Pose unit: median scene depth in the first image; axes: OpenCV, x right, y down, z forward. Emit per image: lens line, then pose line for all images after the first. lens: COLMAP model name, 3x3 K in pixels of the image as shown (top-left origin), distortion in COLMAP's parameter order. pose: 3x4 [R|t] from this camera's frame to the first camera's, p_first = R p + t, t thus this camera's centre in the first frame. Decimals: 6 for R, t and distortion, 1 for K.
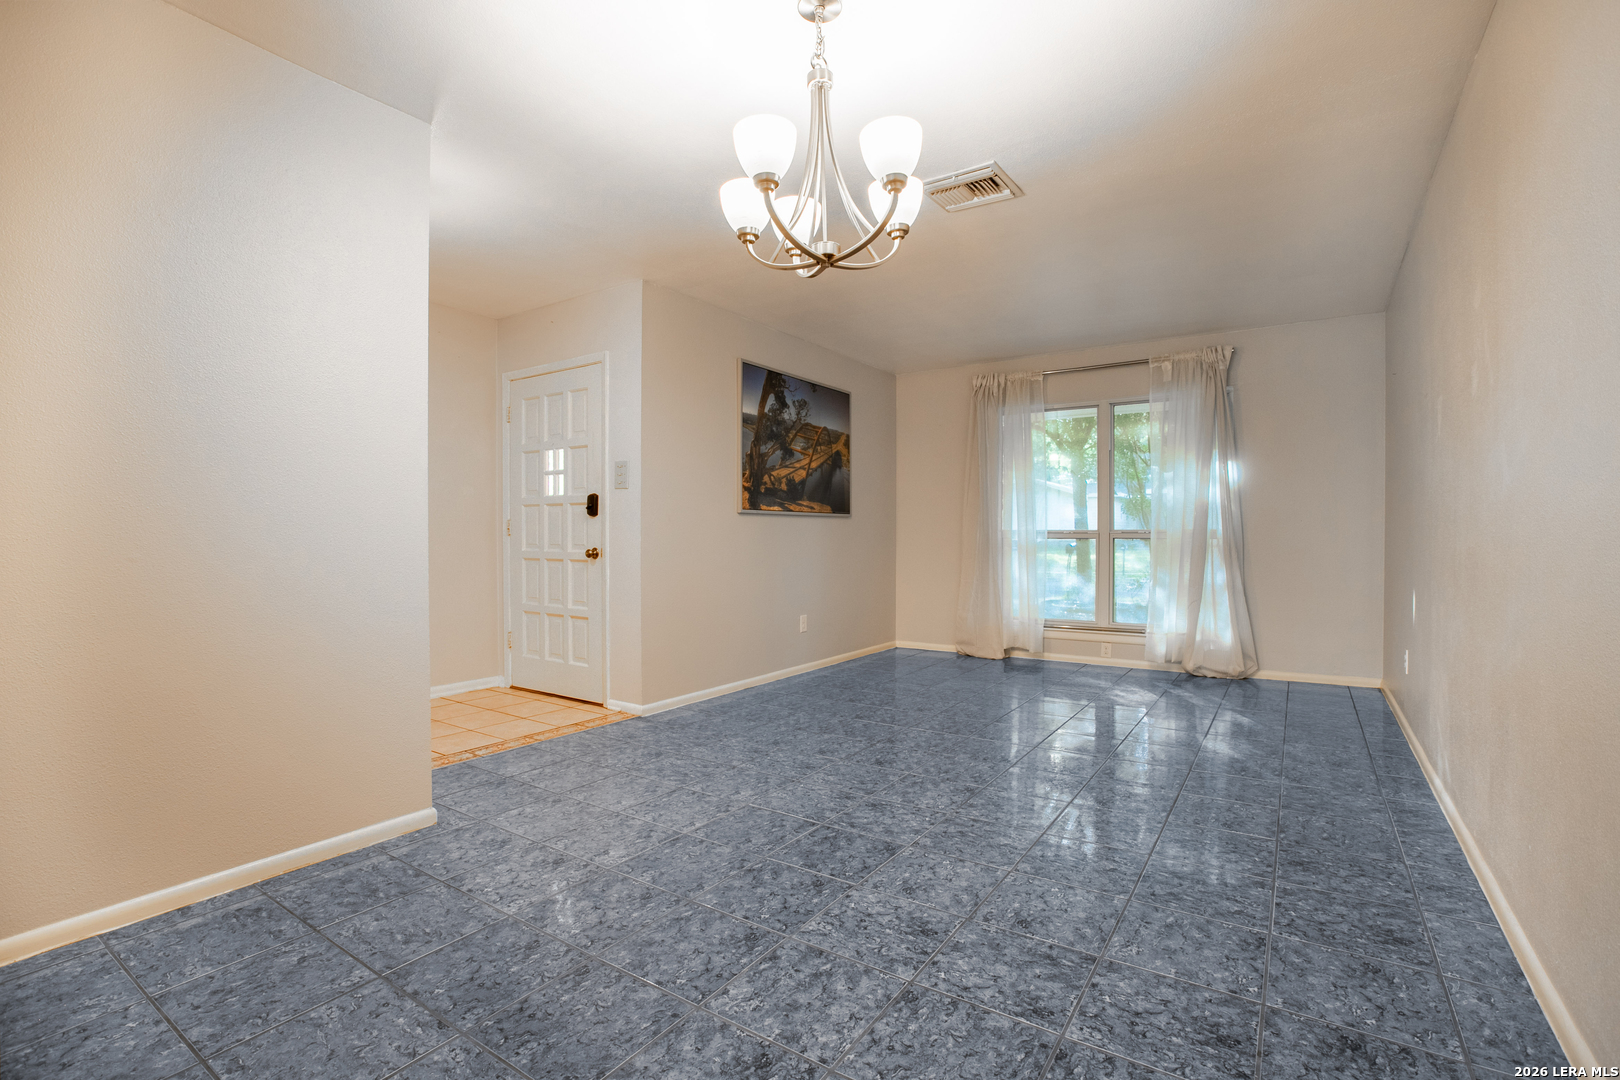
lens RADIAL K [[749.5, 0, 808.6], [0, 749.5, 540.6], [0, 0, 1]] dist [-0.045553, 0.002937]
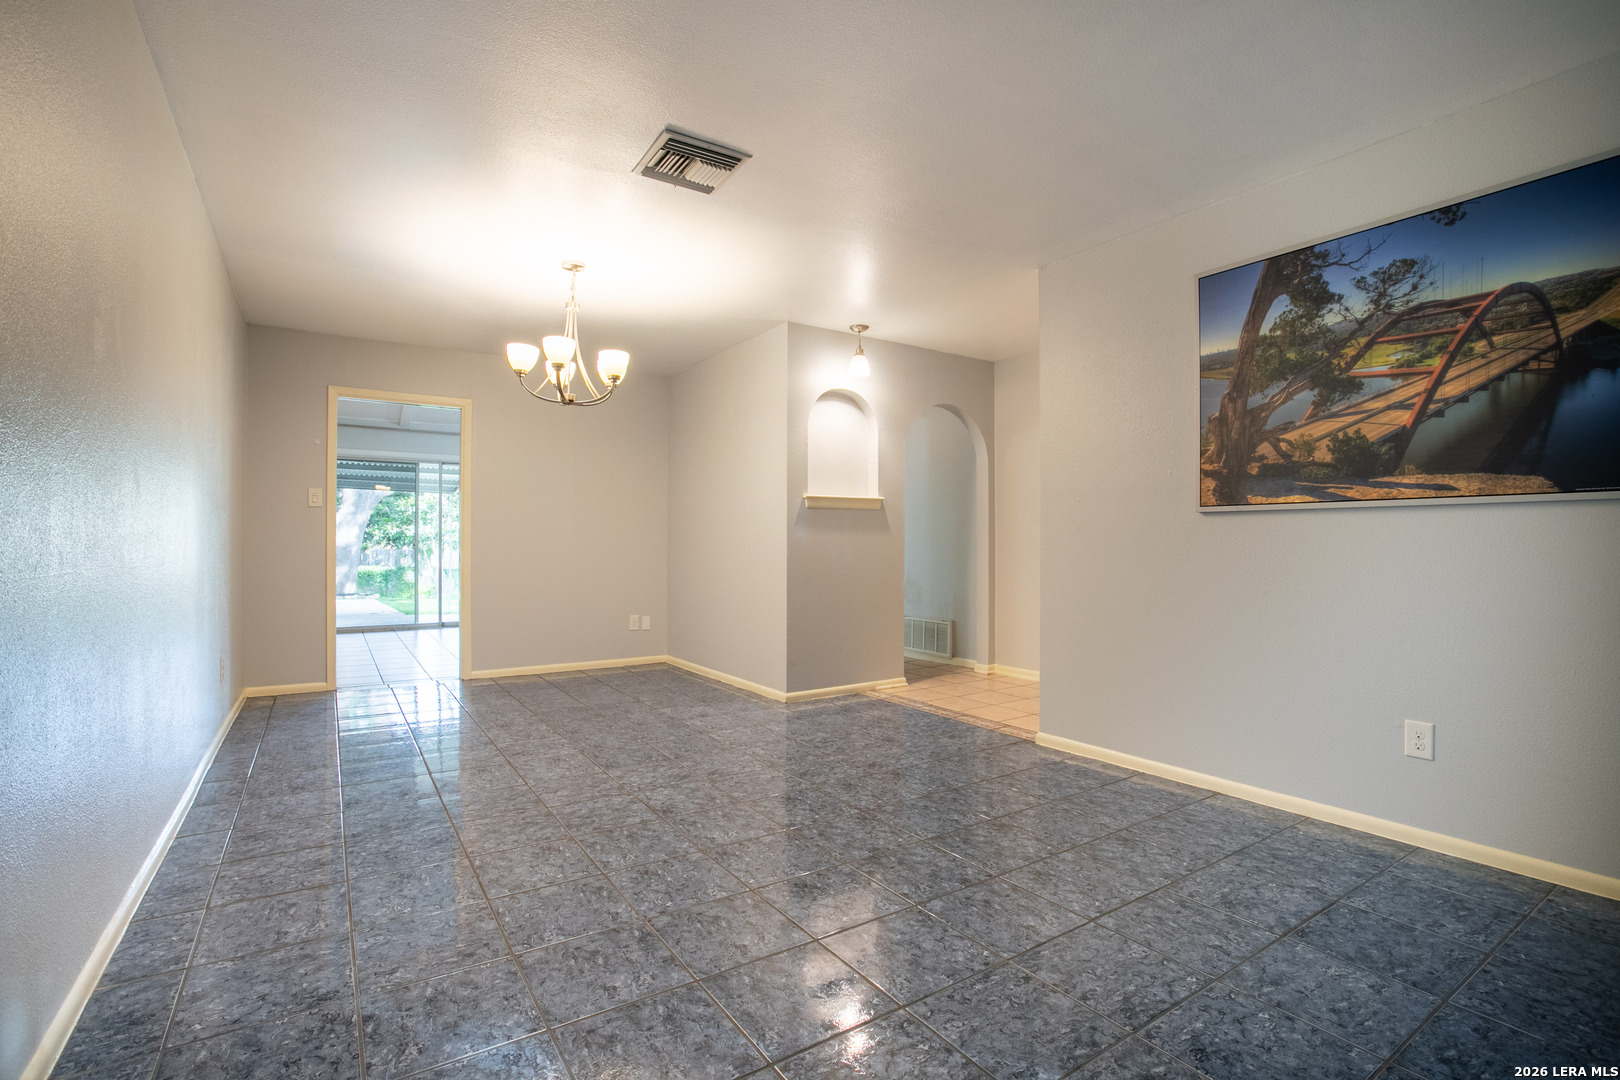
lens RADIAL K [[749.5, 0, 812.6], [0, 749.5, 544.0], [0, 0, 1]] dist [-0.045553, 0.002937]
pose [[-0.389739, -0.000405, -0.920925, 0.595870], [-0.008131, 0.999962, 0.003002, -0.008955], [0.920890, 0.008658, -0.389727, 0.896031]]
